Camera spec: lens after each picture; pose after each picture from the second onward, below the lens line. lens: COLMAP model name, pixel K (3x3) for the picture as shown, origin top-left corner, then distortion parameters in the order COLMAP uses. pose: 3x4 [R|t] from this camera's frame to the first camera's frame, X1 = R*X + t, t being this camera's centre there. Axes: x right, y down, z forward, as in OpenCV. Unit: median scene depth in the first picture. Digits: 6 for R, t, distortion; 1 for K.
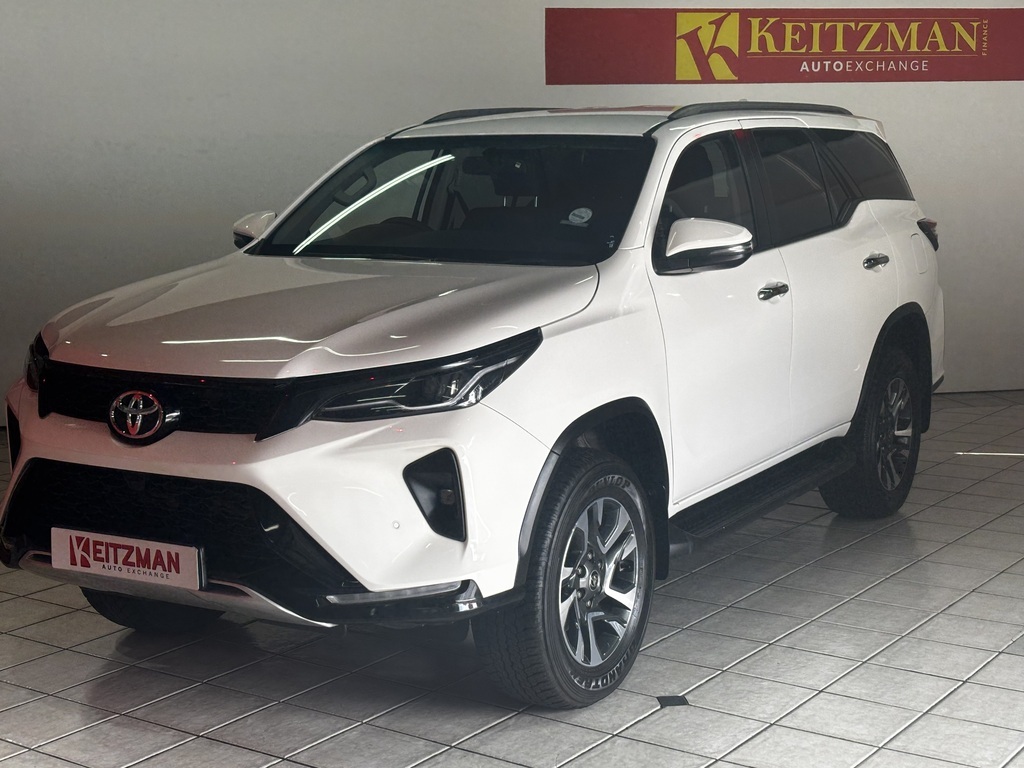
lens RADIAL K [[1563.5, 0, 504.9], [0, 1563.5, 365.0], [0, 0, 1]] dist [0.086521, 0.000000]
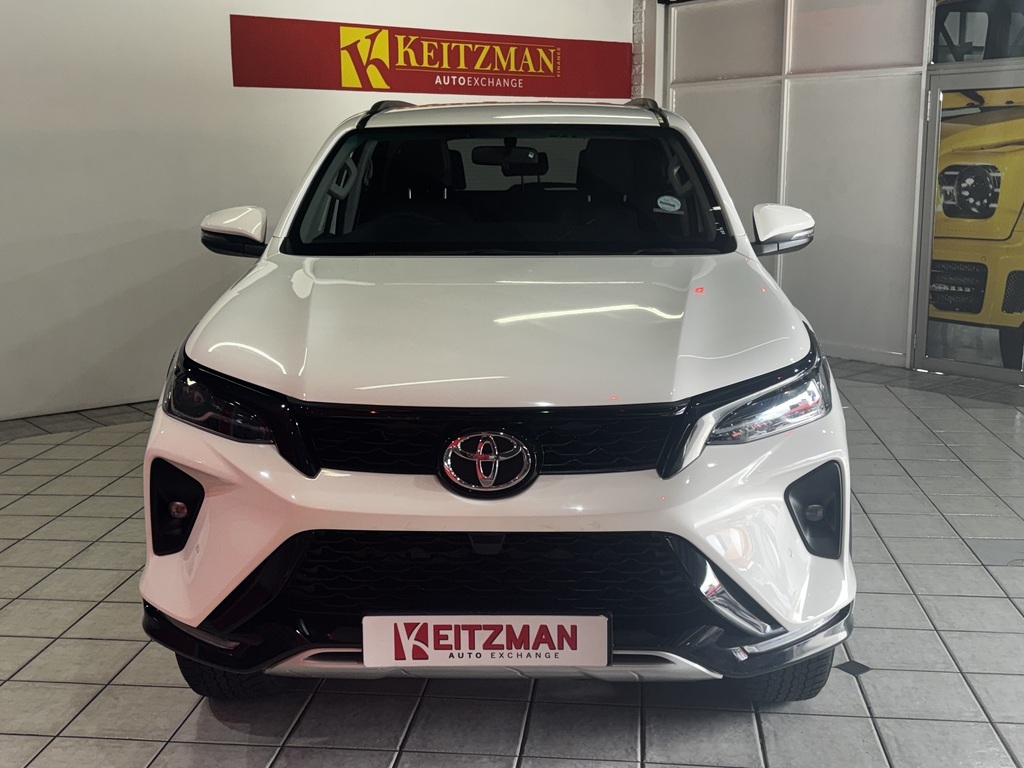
lens RADIAL K [[1162.6, 0, 483.0], [0, 1162.6, 380.3], [0, 0, 1]] dist [0.054401, 0.000000]
pose [[0.877897, -0.087048, 0.470871, -0.215663], [0.062861, 0.995778, 0.066888, -0.020701], [-0.474706, -0.029122, 0.879663, 0.204063]]
